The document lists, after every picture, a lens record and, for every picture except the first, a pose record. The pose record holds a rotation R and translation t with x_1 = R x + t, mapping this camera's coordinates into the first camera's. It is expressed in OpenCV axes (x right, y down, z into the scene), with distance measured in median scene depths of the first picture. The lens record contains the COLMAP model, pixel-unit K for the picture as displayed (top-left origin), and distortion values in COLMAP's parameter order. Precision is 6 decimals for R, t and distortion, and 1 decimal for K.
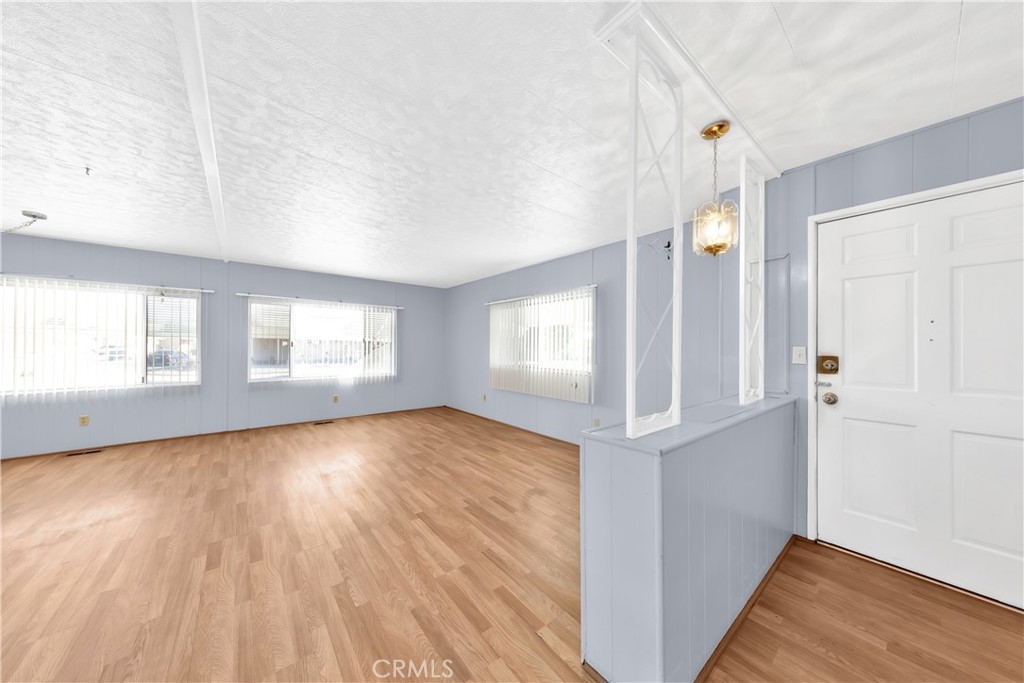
lens RADIAL K [[329.9, 0, 487.7], [0, 329.9, 345.4], [0, 0, 1]] dist [0.000804, -0.000001]
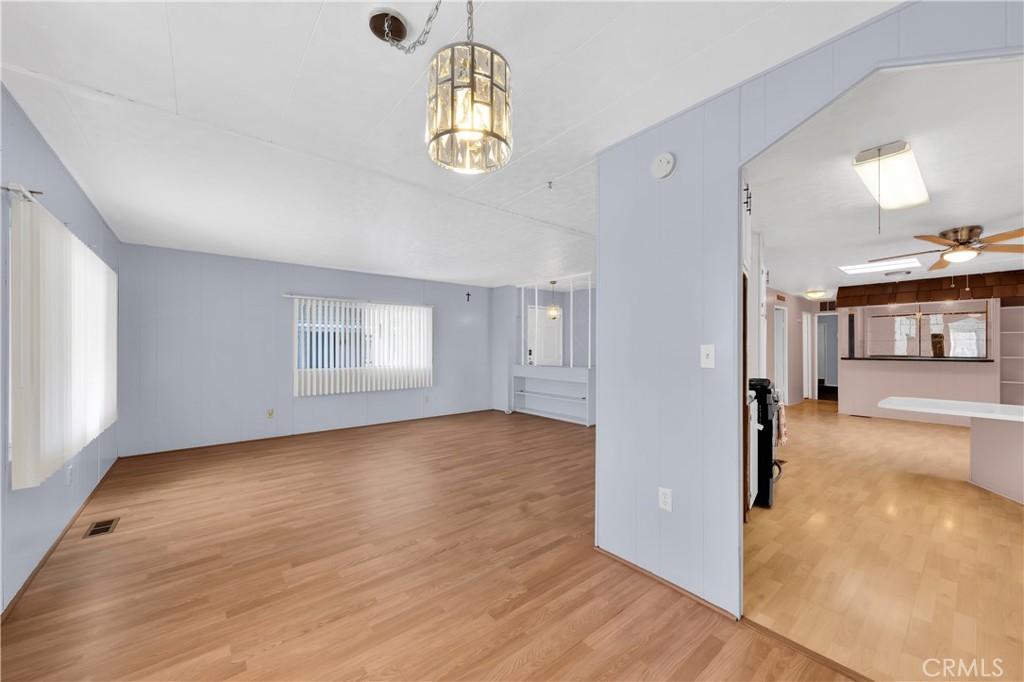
lens RADIAL K [[400.0, 0, 513.3], [0, 400.0, 346.7], [0, 0, 1]] dist [-0.000015, 0.000008]
pose [[-0.032533, -0.004635, 0.999460, -1.507933], [-0.000855, 0.999989, 0.004609, -0.006131], [-0.999470, -0.000704, -0.032536, 0.697071]]
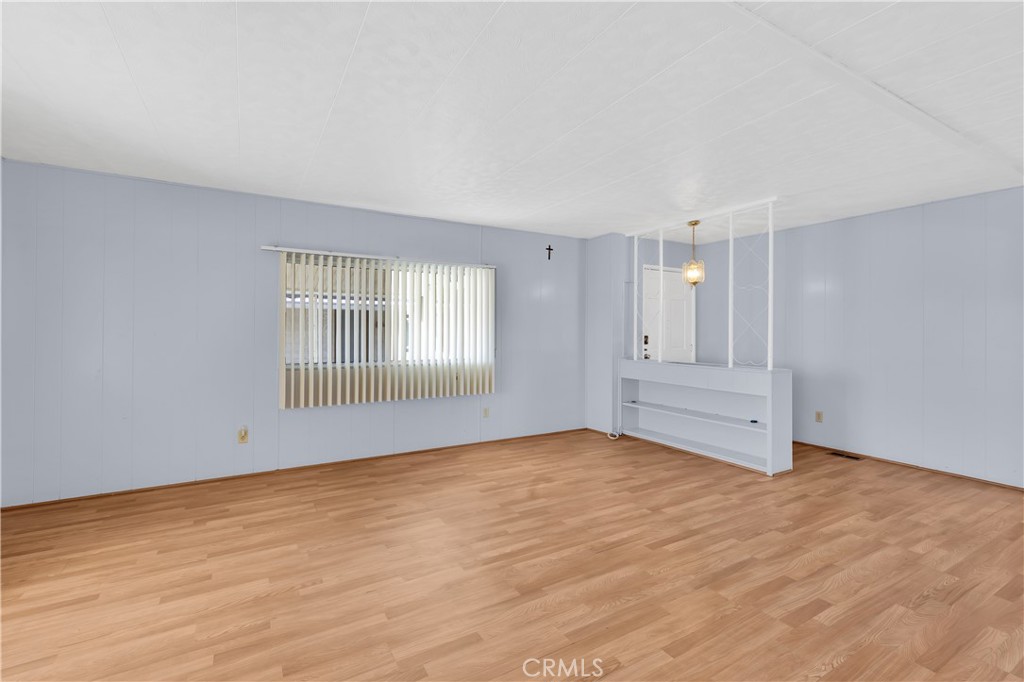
lens RADIAL K [[465.7, 0, 512.0], [0, 465.7, 341.0], [0, 0, 1]] dist [0.003578, -0.000072]
pose [[0.118042, -0.027678, 0.992623, -1.002841], [-0.002478, 0.999600, 0.028167, -0.005714], [-0.993005, -0.005784, 0.117927, 0.796756]]
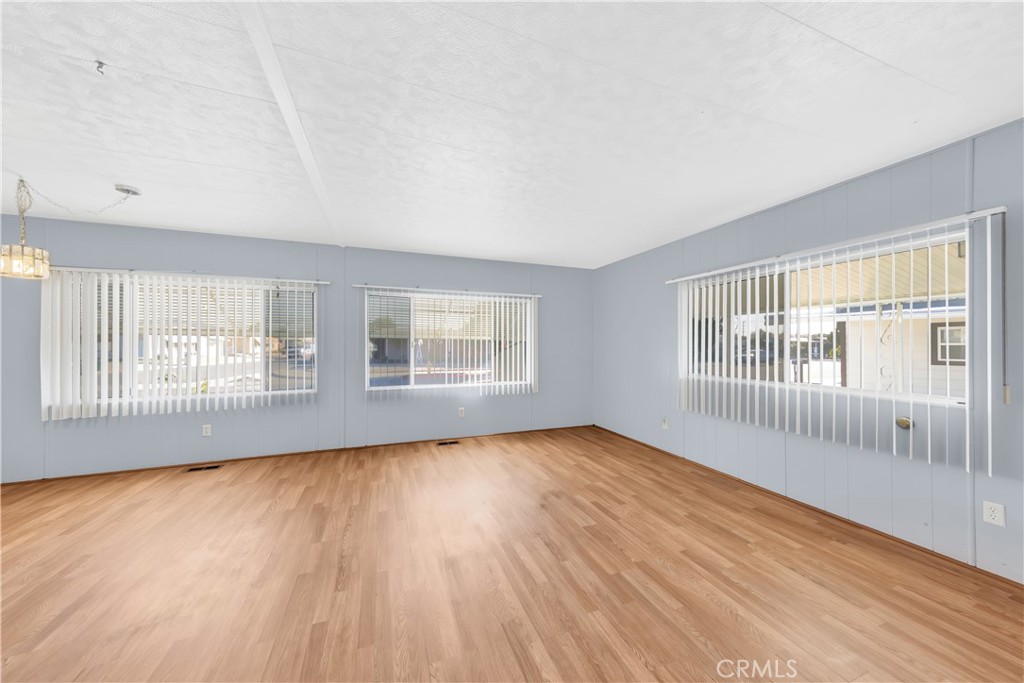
lens RADIAL K [[342.4, 0, 505.3], [0, 342.4, 344.3], [0, 0, 1]] dist [0.002729, 0.000116]
pose [[0.957698, -0.006085, -0.287711, -0.183477], [0.005783, 0.999981, -0.001898, -0.001865], [0.287717, 0.000153, 0.957715, 0.362682]]
